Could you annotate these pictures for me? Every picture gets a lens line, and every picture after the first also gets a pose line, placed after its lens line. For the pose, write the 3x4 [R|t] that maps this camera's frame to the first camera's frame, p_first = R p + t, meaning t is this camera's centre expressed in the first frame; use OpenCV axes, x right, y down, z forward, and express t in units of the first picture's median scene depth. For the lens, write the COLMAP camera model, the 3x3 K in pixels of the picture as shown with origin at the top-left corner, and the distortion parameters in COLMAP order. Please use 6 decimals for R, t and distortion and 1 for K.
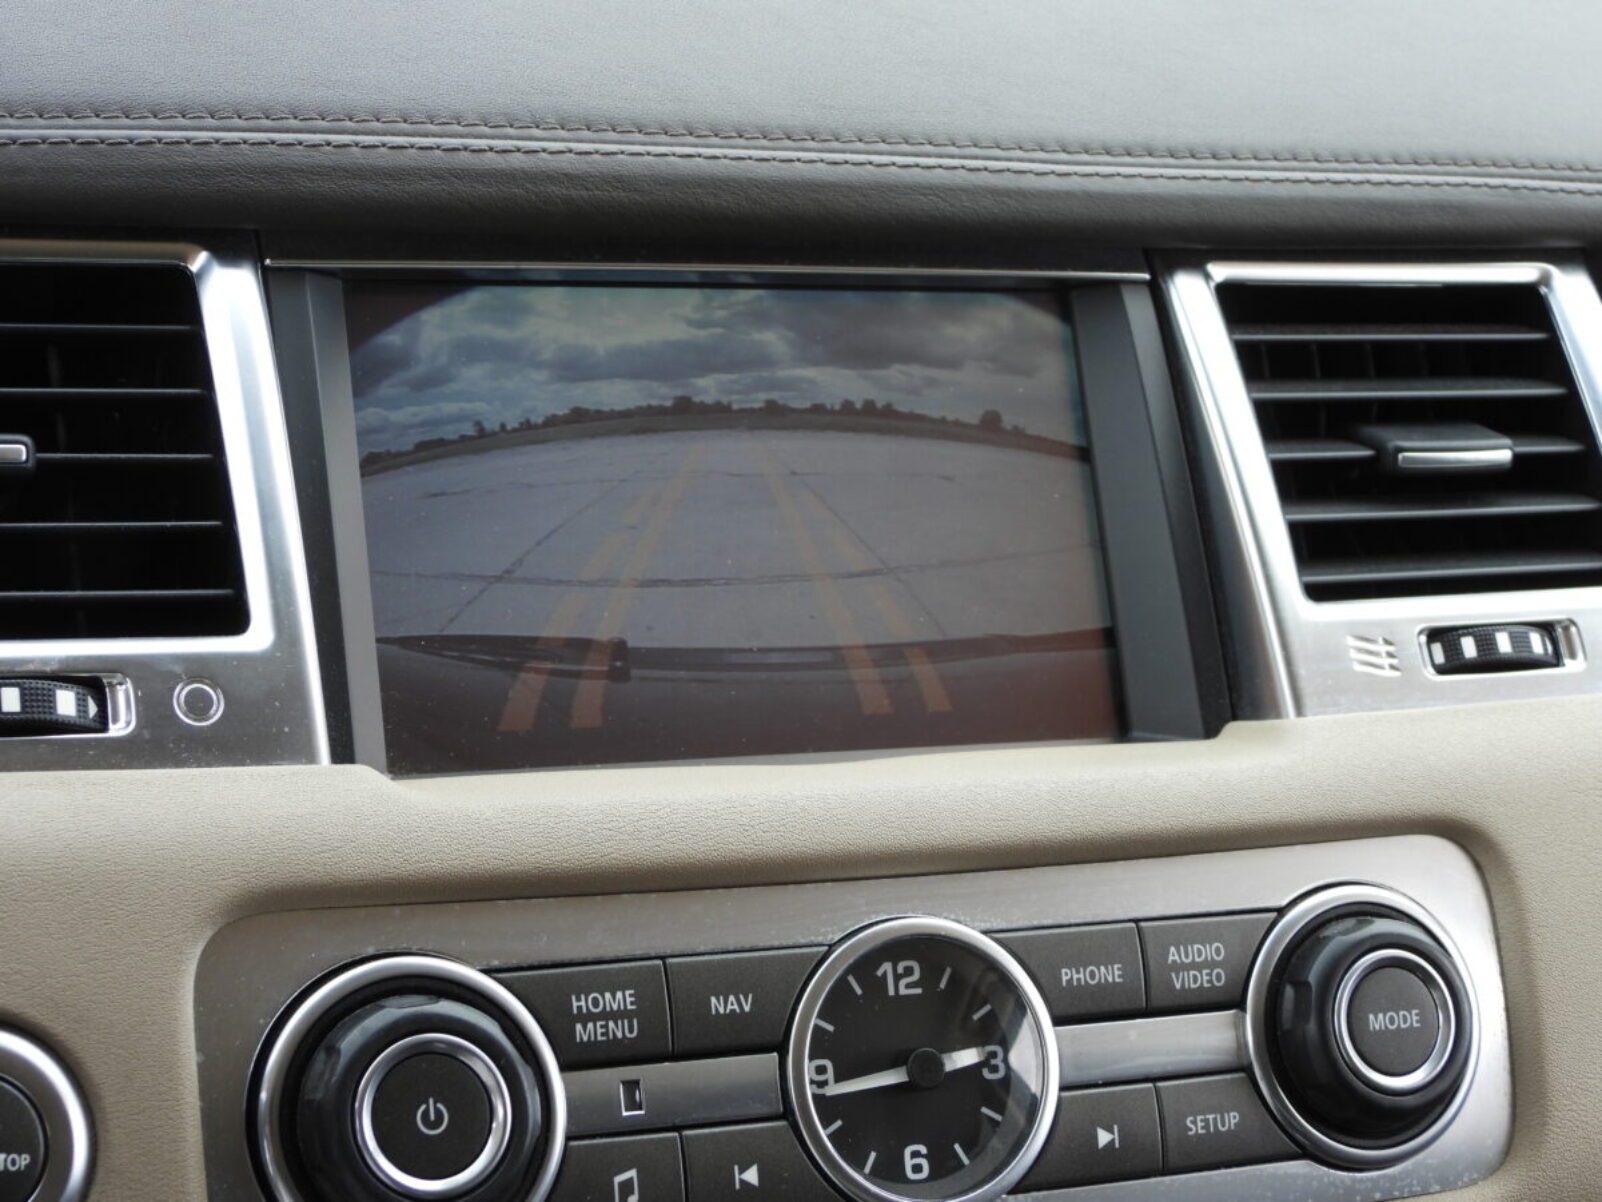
lens RADIAL K [[3302.7, 0, 791.0], [0, 3302.7, 598.1], [0, 0, 1]] dist [-0.108223, 0.000000]
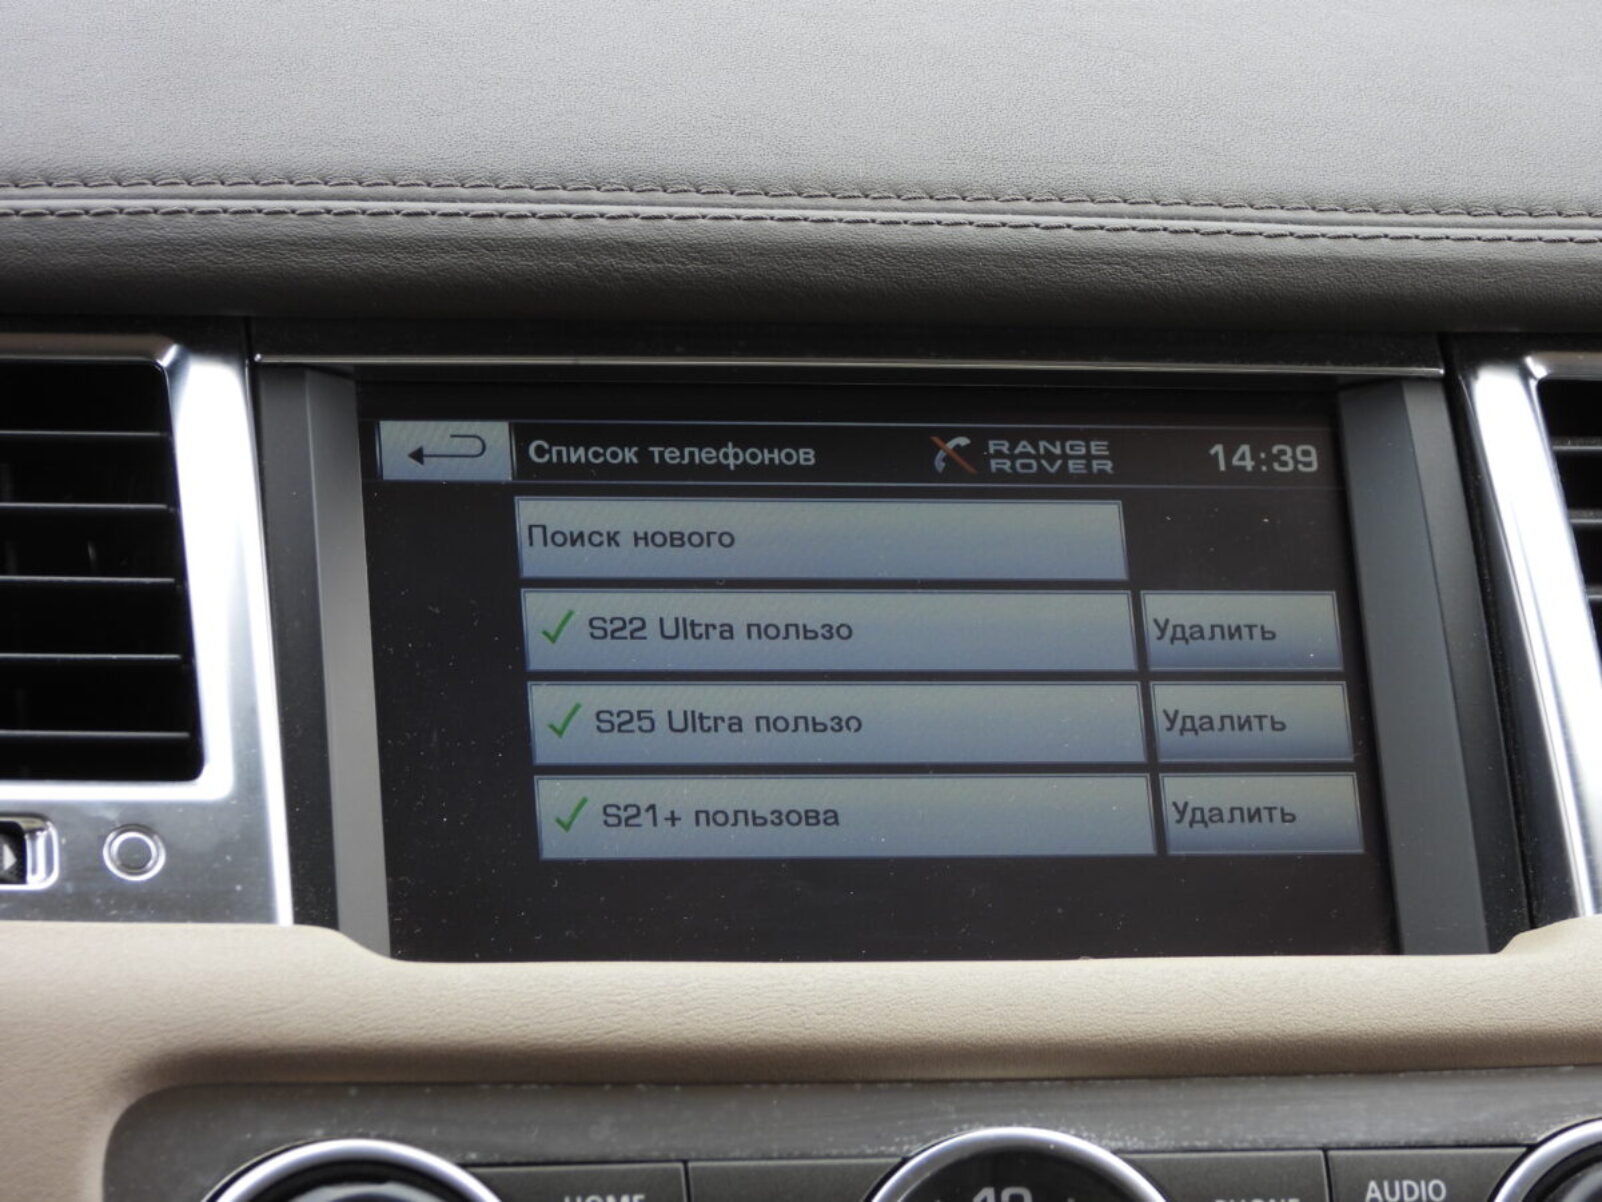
lens RADIAL K [[6609.7, 0, 802.8], [0, 6609.7, 602.4], [0, 0, 1]] dist [-0.353562, 0.000000]
pose [[0.980085, -0.030008, -0.196298, 0.296897], [0.003014, 0.990650, -0.136394, 0.184160], [0.198556, 0.133086, 0.971012, -0.563159]]
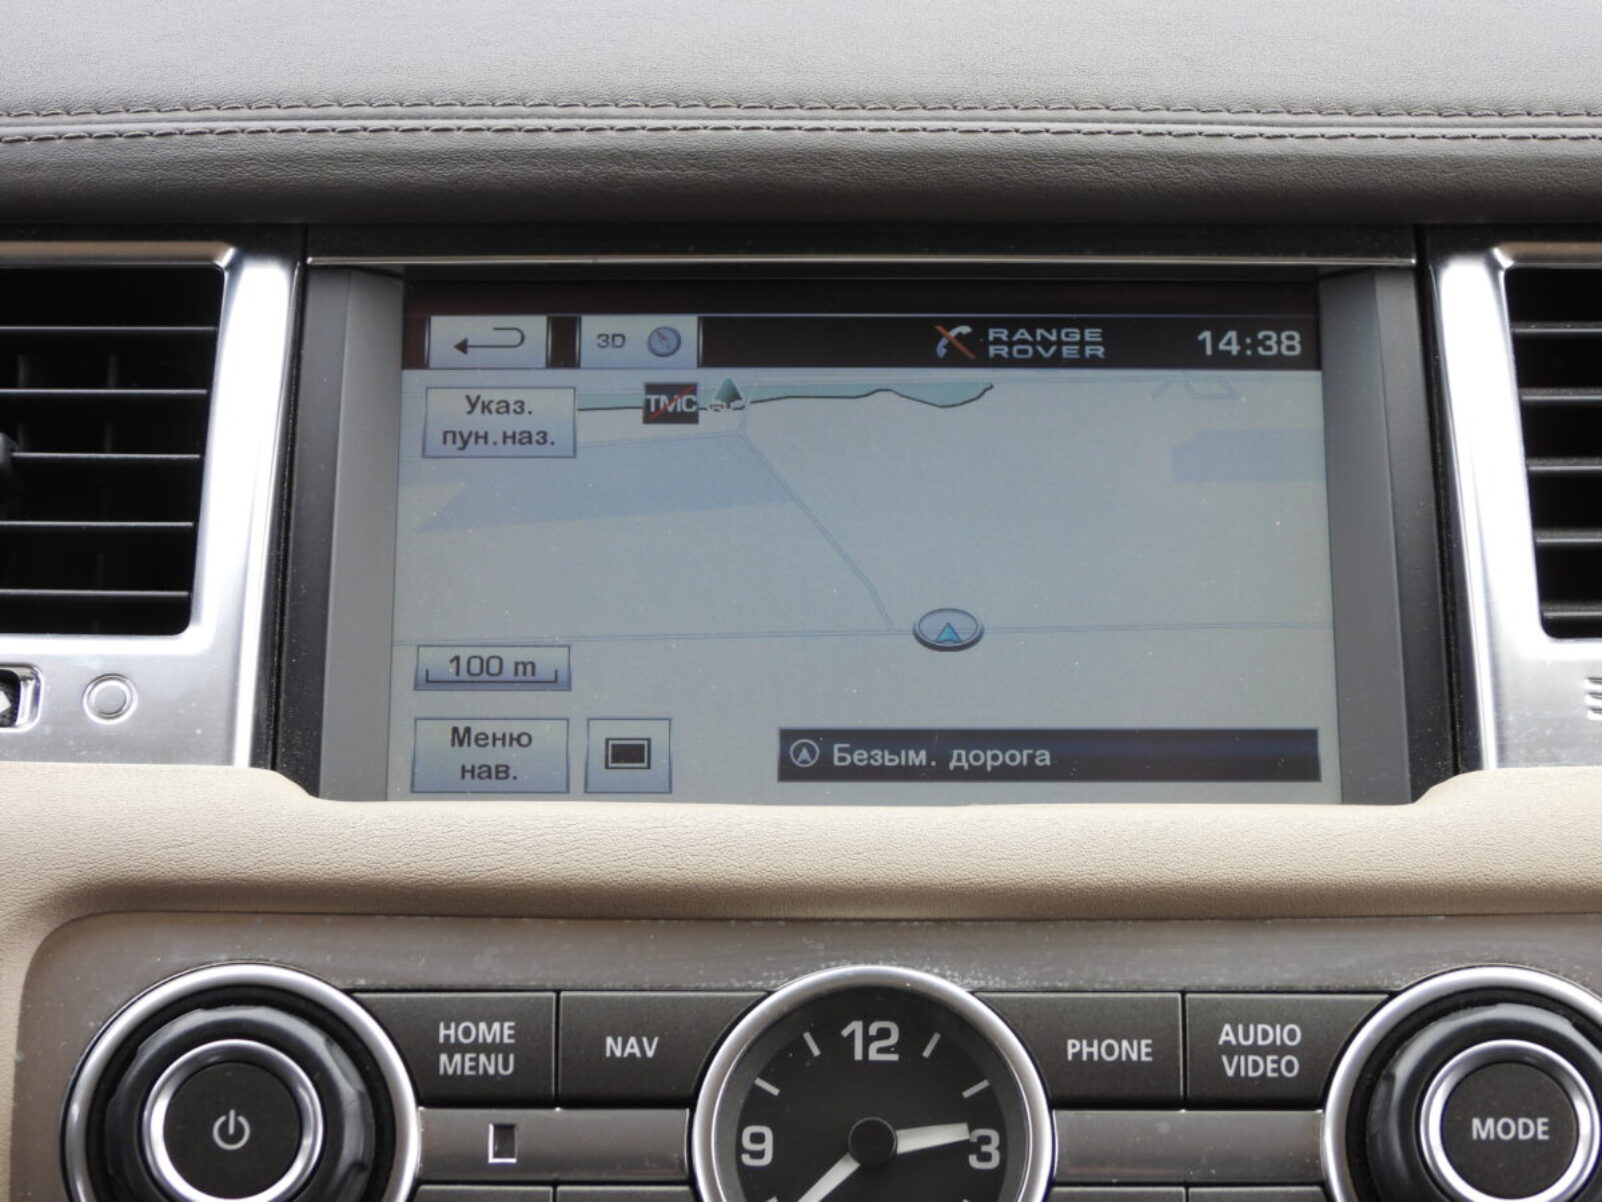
lens RADIAL K [[4179.3, 0, 795.4], [0, 4179.3, 603.8], [0, 0, 1]] dist [-0.185111, 0.000000]
pose [[0.902919, -0.022704, -0.429211, 0.469408], [-0.028221, 0.993317, -0.111911, 0.122206], [0.428884, 0.113159, 0.896244, 0.020304]]
